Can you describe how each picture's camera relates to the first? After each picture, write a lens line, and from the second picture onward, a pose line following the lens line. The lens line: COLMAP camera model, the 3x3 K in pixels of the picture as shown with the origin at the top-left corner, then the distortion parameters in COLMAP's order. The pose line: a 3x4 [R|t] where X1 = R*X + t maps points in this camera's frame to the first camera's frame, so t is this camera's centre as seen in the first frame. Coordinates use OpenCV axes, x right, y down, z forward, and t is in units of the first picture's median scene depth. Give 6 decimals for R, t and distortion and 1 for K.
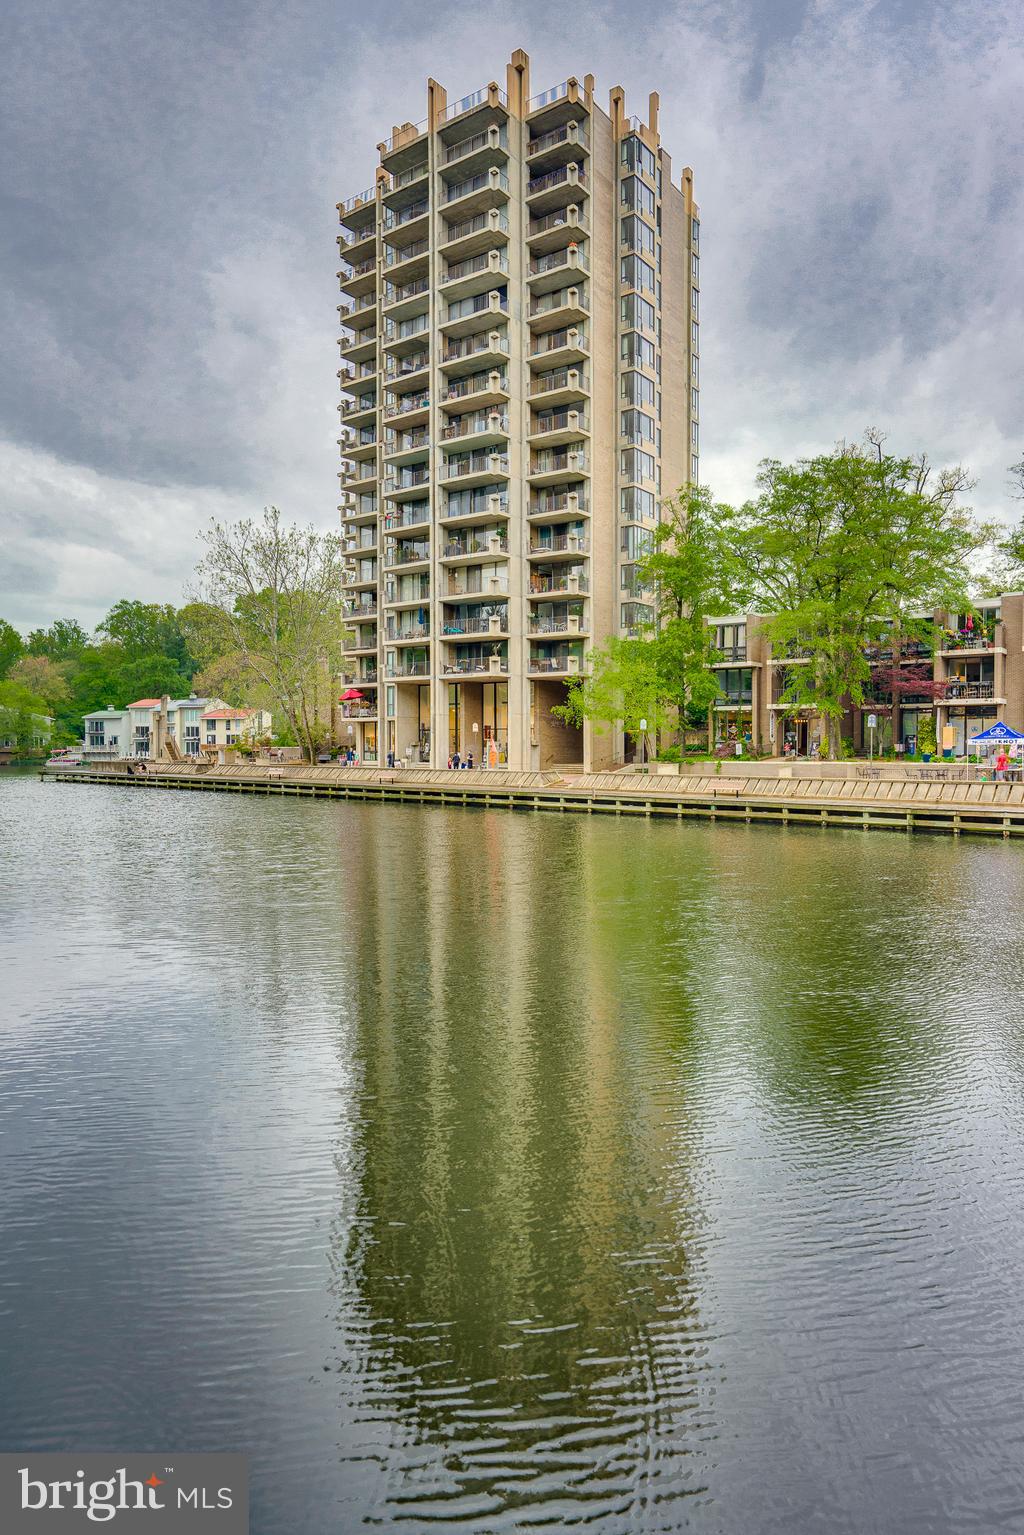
lens RADIAL K [[943.7, 0, 512.0], [0, 943.7, 767.5], [0, 0, 1]] dist [-0.027387, 0.041456]
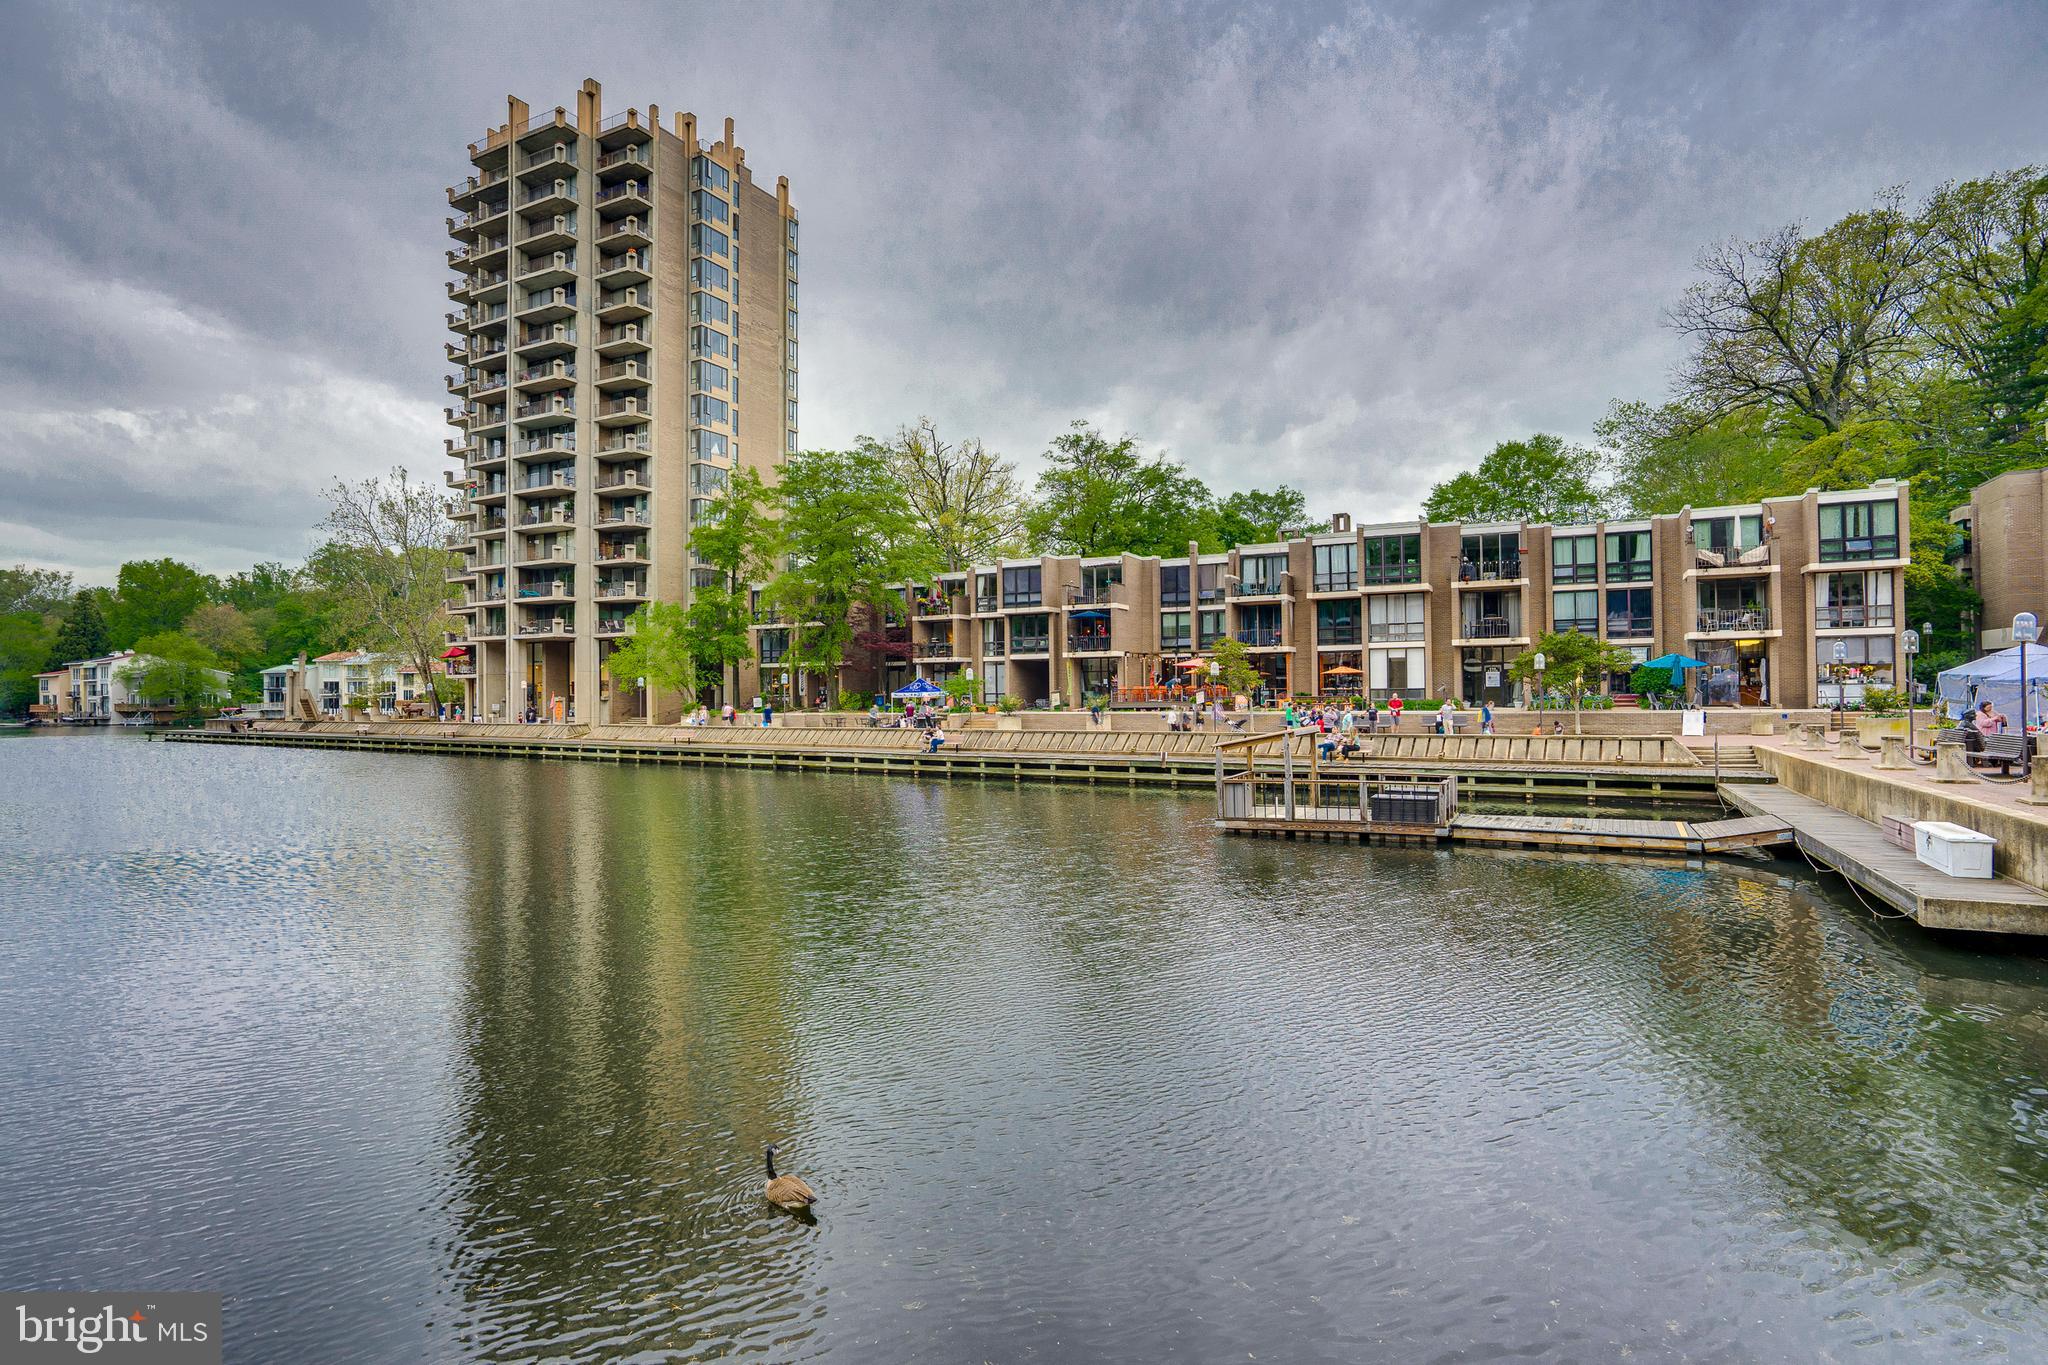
lens RADIAL K [[1030.3, 0, 1015.0], [0, 1030.3, 683.3], [0, 0, 1]] dist [-0.069103, 0.047172]
pose [[0.987231, -0.005554, 0.159196, 0.302358], [0.011518, 0.999265, -0.036566, 0.004906], [-0.158876, 0.037933, 0.986570, -0.223774]]
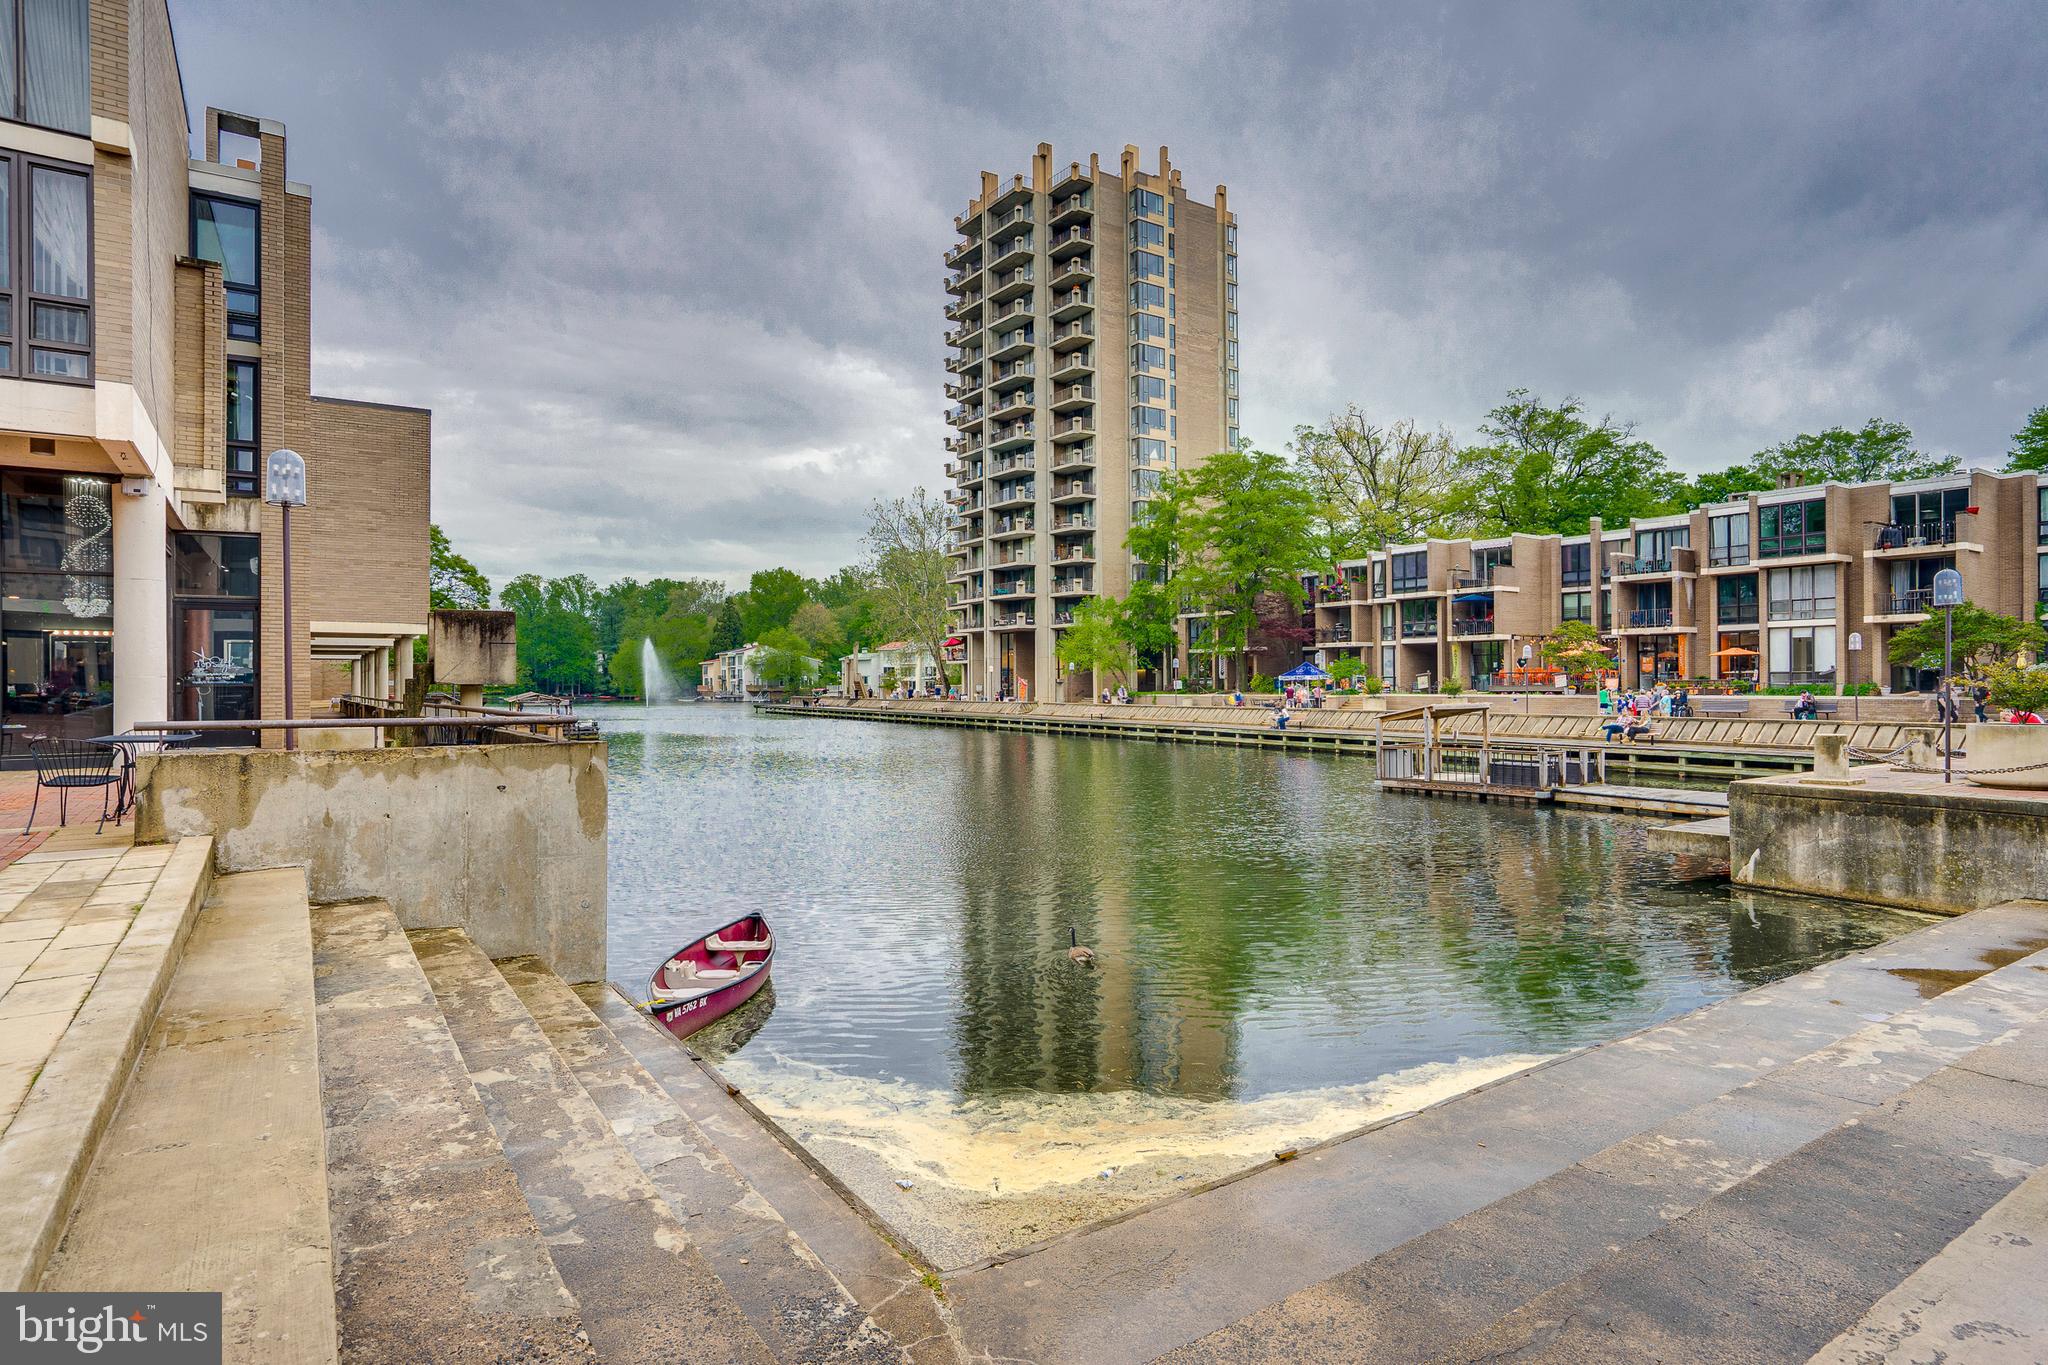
lens RADIAL K [[1096.8, 0, 1023.1], [0, 1096.8, 675.1], [0, 0, 1]] dist [-0.044963, 0.030771]
pose [[0.944273, -0.004736, -0.329129, 0.454076], [-0.006121, 0.999471, -0.031945, 0.012958], [0.329106, 0.032180, 0.943744, -0.376193]]
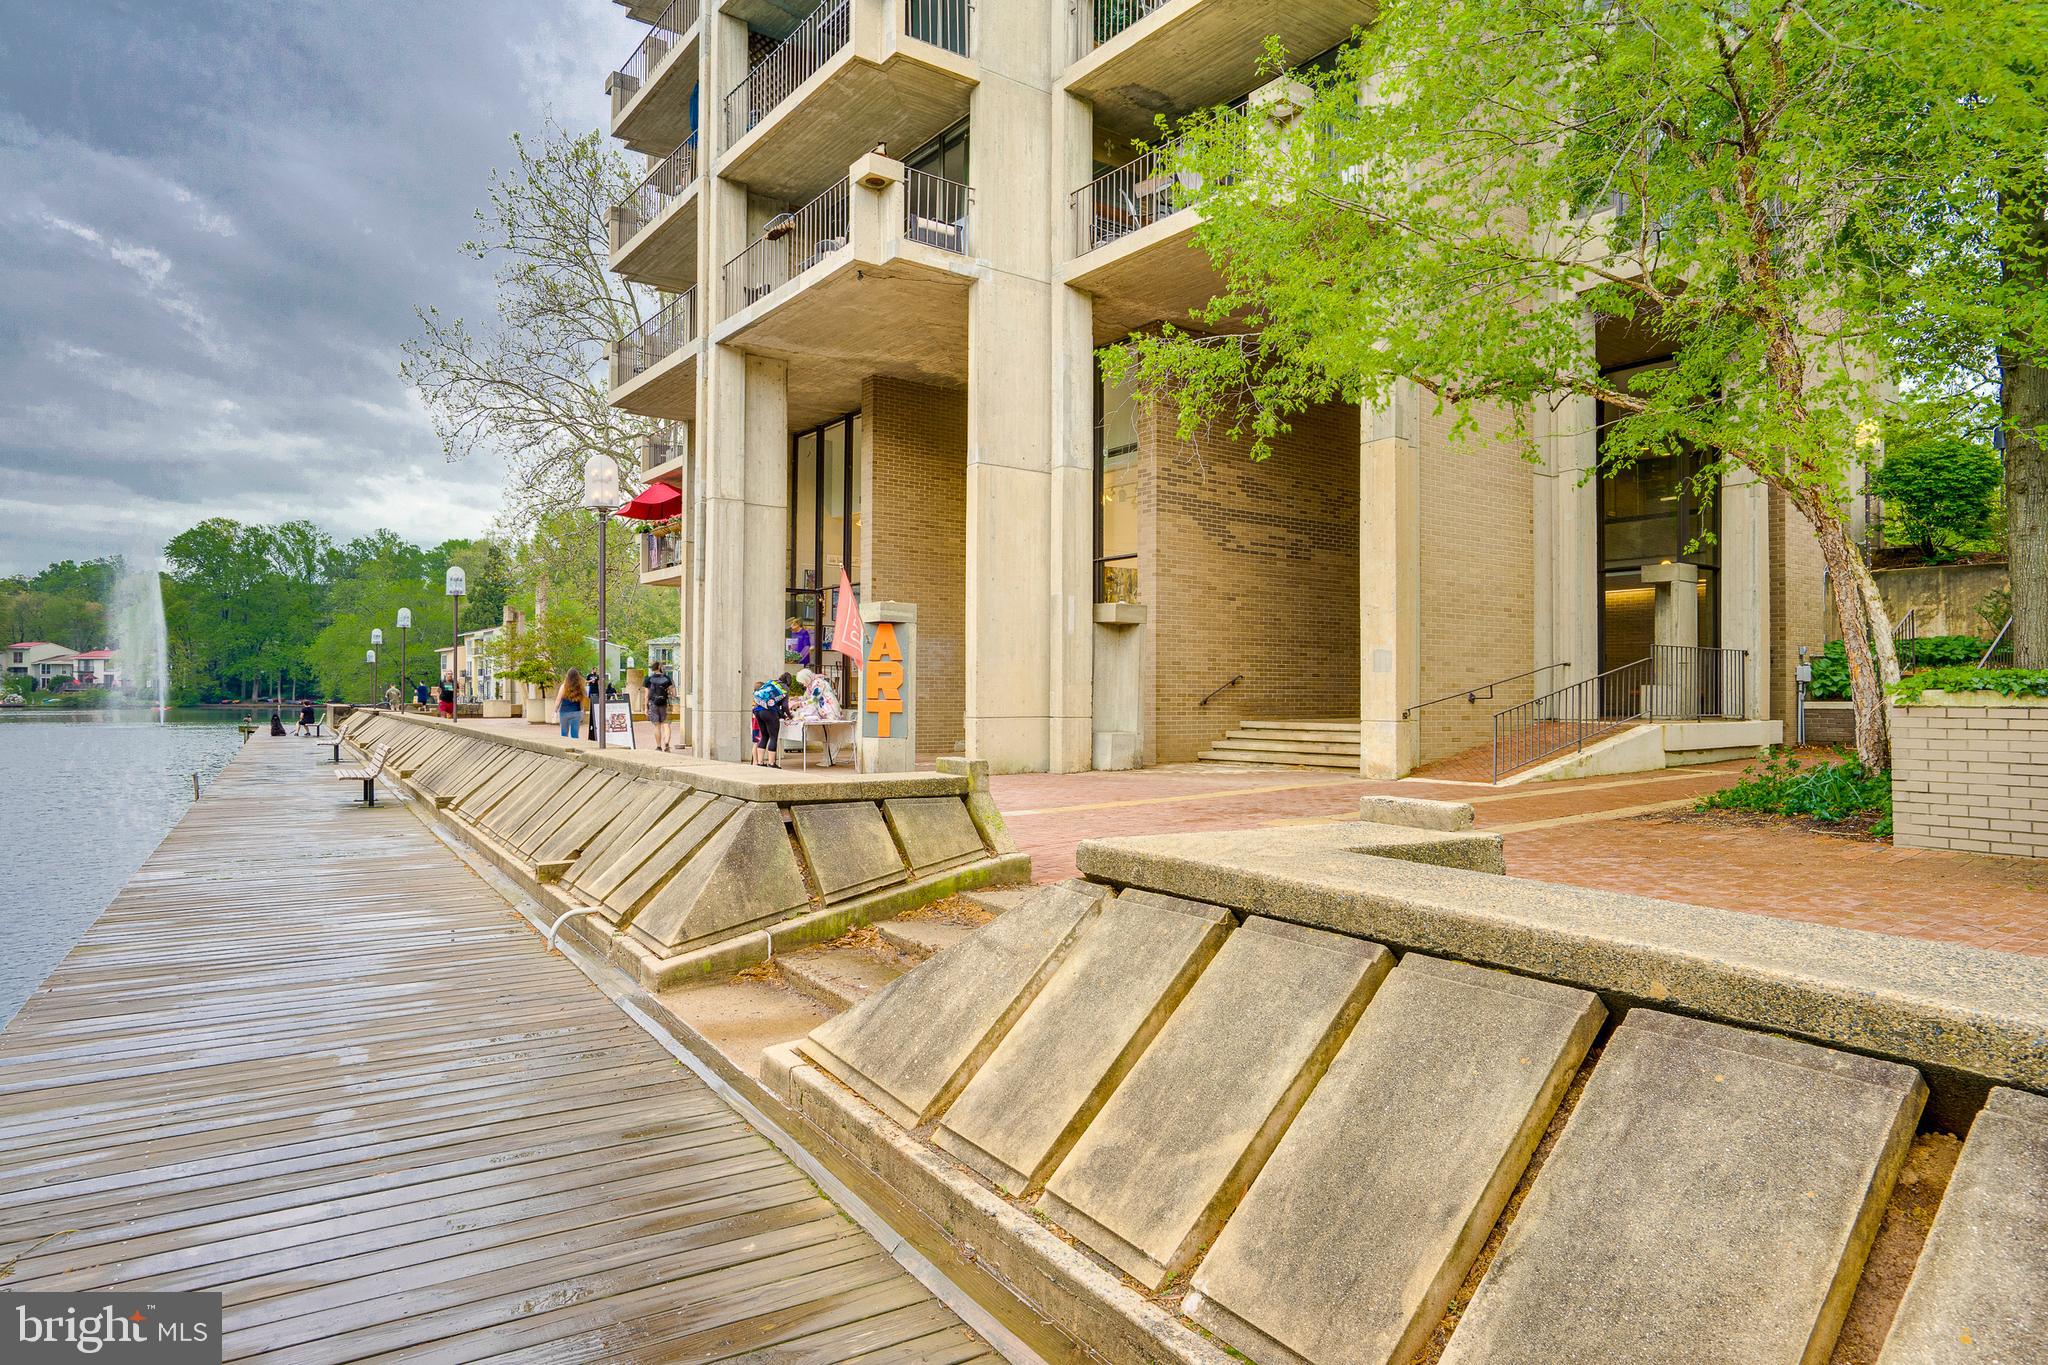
lens RADIAL K [[1206.8, 0, 1024.0], [0, 1206.8, 682.5], [0, 0, 1]] dist [-0.009975, -0.000398]
pose [[0.958203, 0.001148, -0.286086, 0.079085], [-0.011085, 0.999390, -0.033115, -0.002616], [0.285873, 0.034902, 0.957632, 0.749294]]
